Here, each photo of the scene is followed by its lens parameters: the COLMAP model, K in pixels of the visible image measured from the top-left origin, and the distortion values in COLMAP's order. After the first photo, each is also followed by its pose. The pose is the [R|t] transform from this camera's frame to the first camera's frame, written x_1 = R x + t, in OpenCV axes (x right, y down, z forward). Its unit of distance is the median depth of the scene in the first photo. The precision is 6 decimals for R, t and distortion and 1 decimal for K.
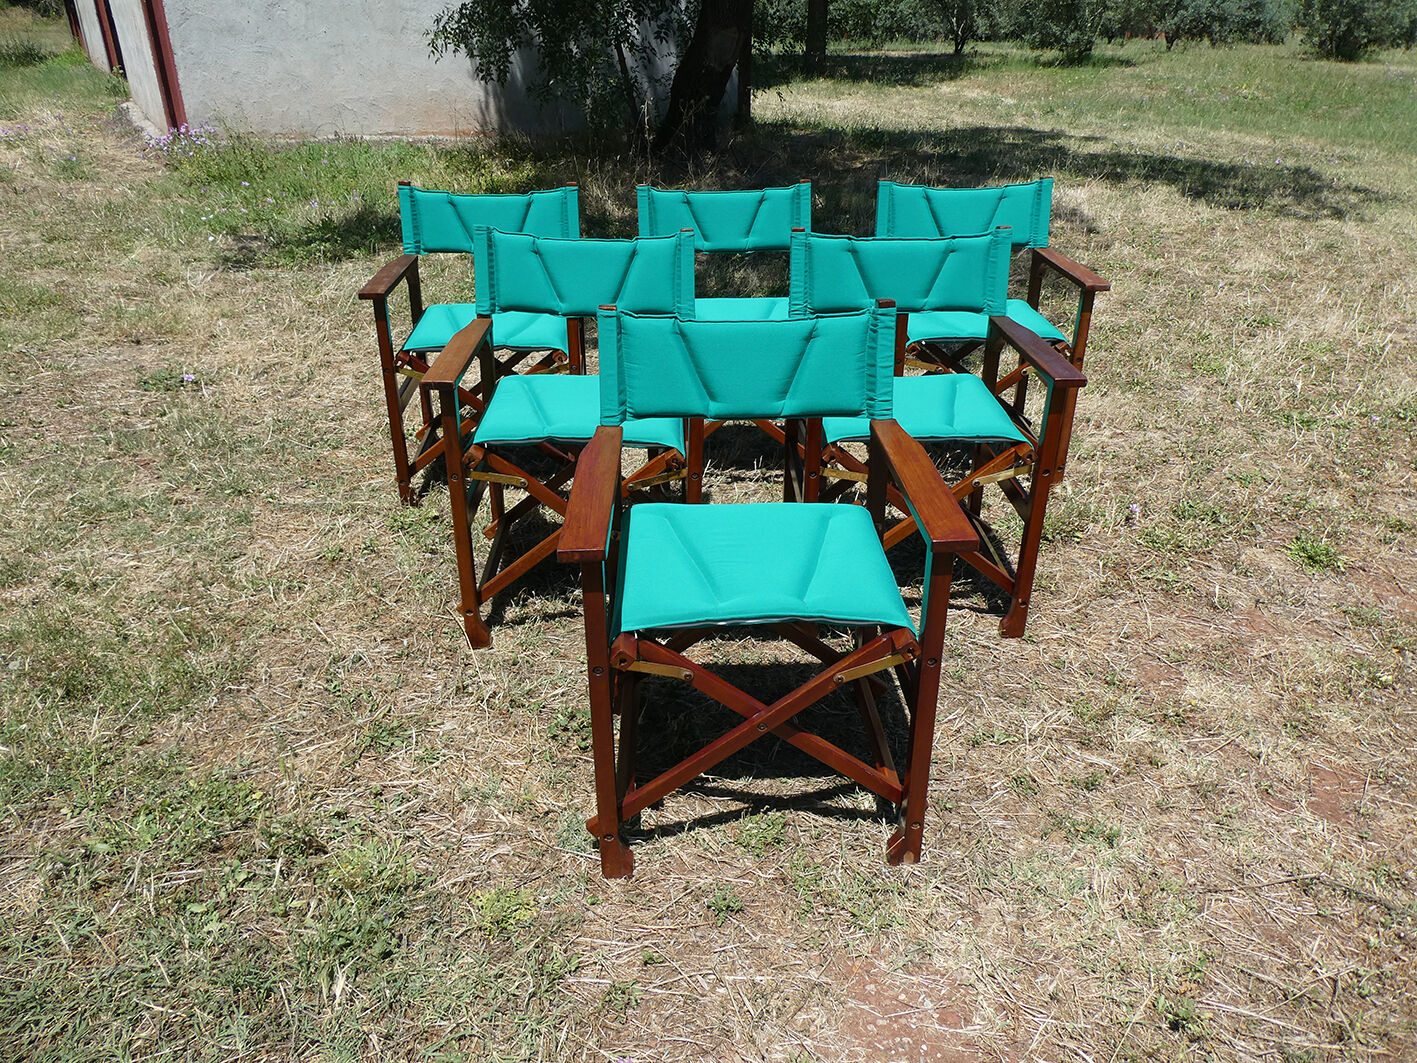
lens RADIAL K [[1015.0, 0, 712.9], [0, 1015.0, 517.5], [0, 0, 1]] dist [0.021580, -0.026840]
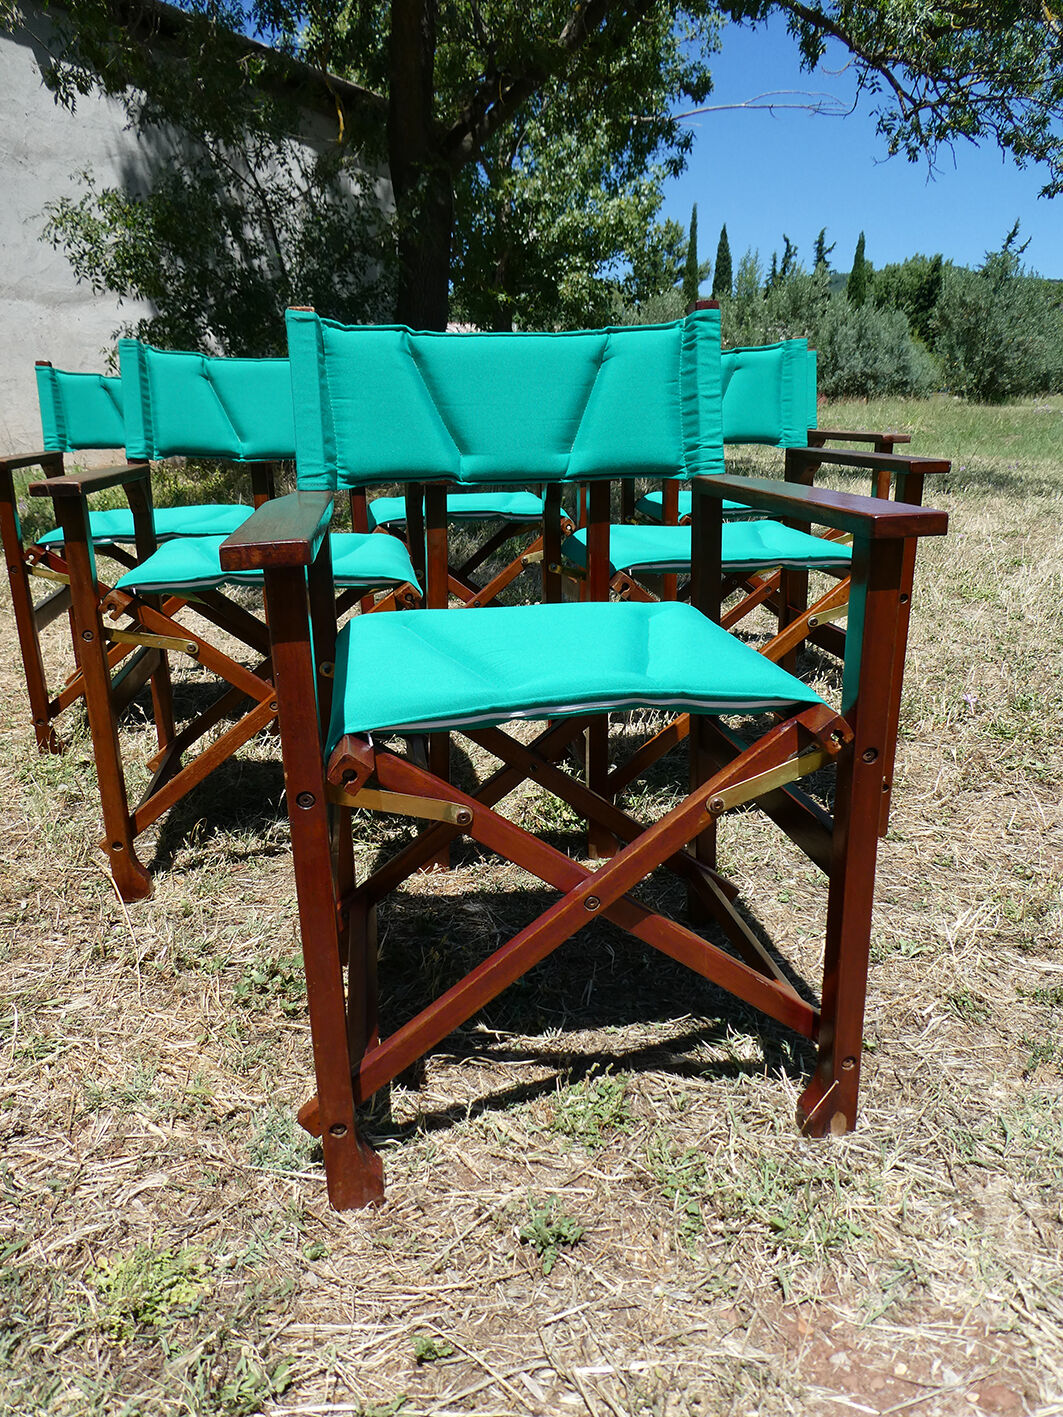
lens RADIAL K [[1015.0, 0, 522.2], [0, 1015.0, 716.2], [0, 0, 1]] dist [0.021580, -0.026840]
pose [[0.993389, -0.056969, 0.099659, -0.040591], [0.071712, 0.985892, -0.151243, 0.165719], [-0.089637, 0.157390, 0.983460, 0.365090]]
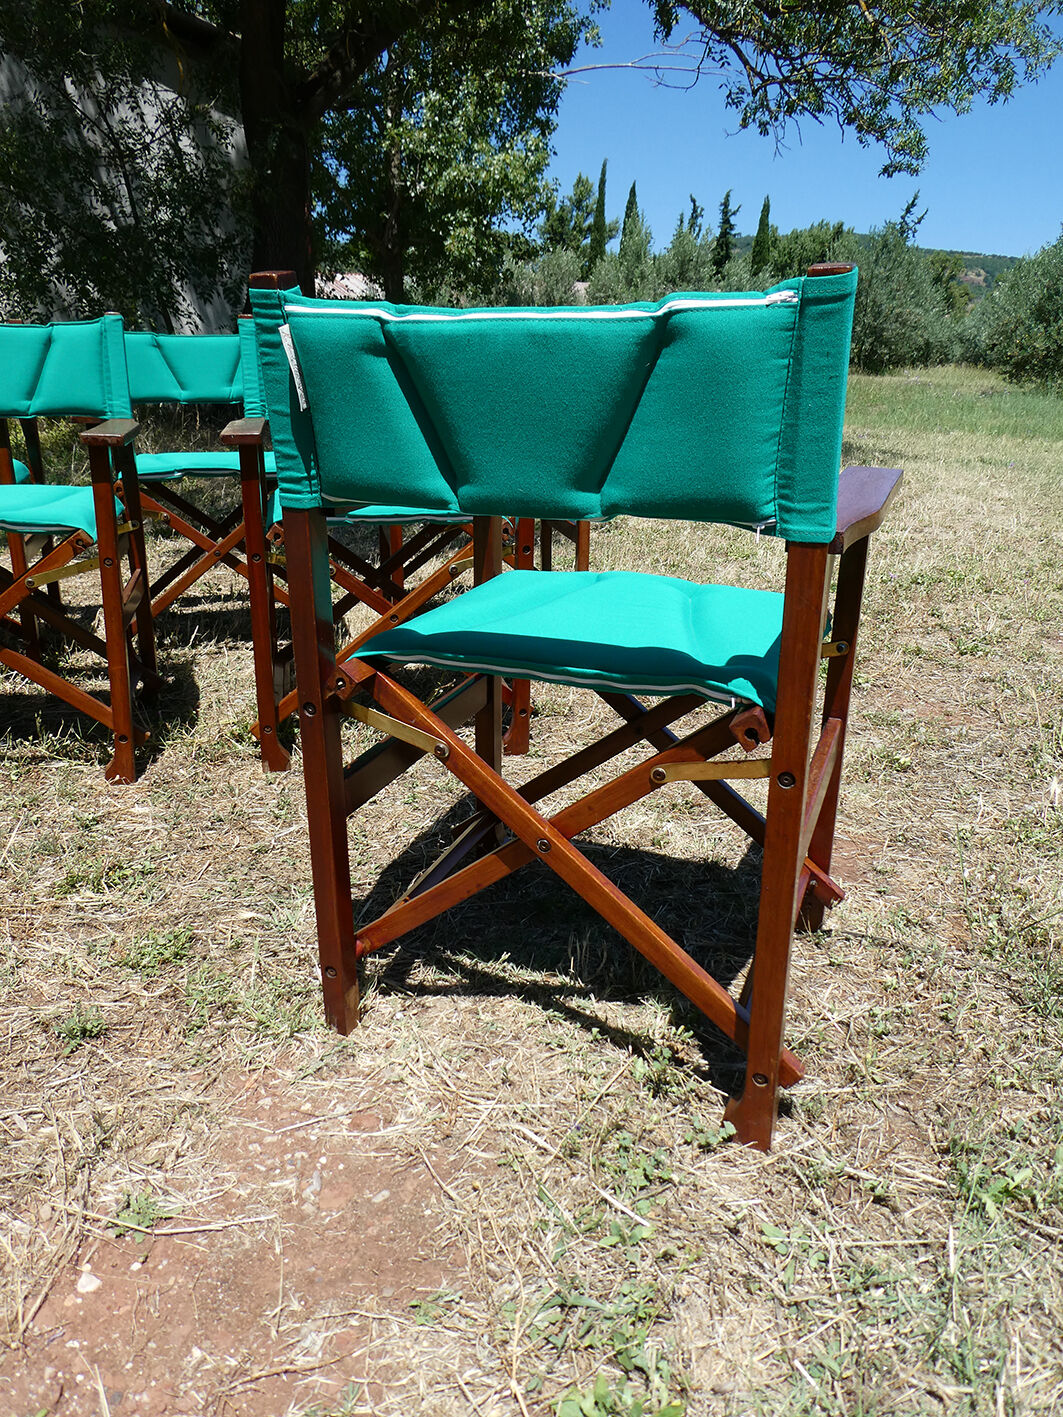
lens RADIAL K [[1015.0, 0, 511.0], [0, 1015.0, 715.2], [0, 0, 1]] dist [0.021580, -0.026840]
pose [[0.982949, -0.056633, 0.174940, 0.184584], [0.076166, 0.991333, -0.107042, 0.235724], [-0.167362, 0.118541, 0.978743, 0.183984]]
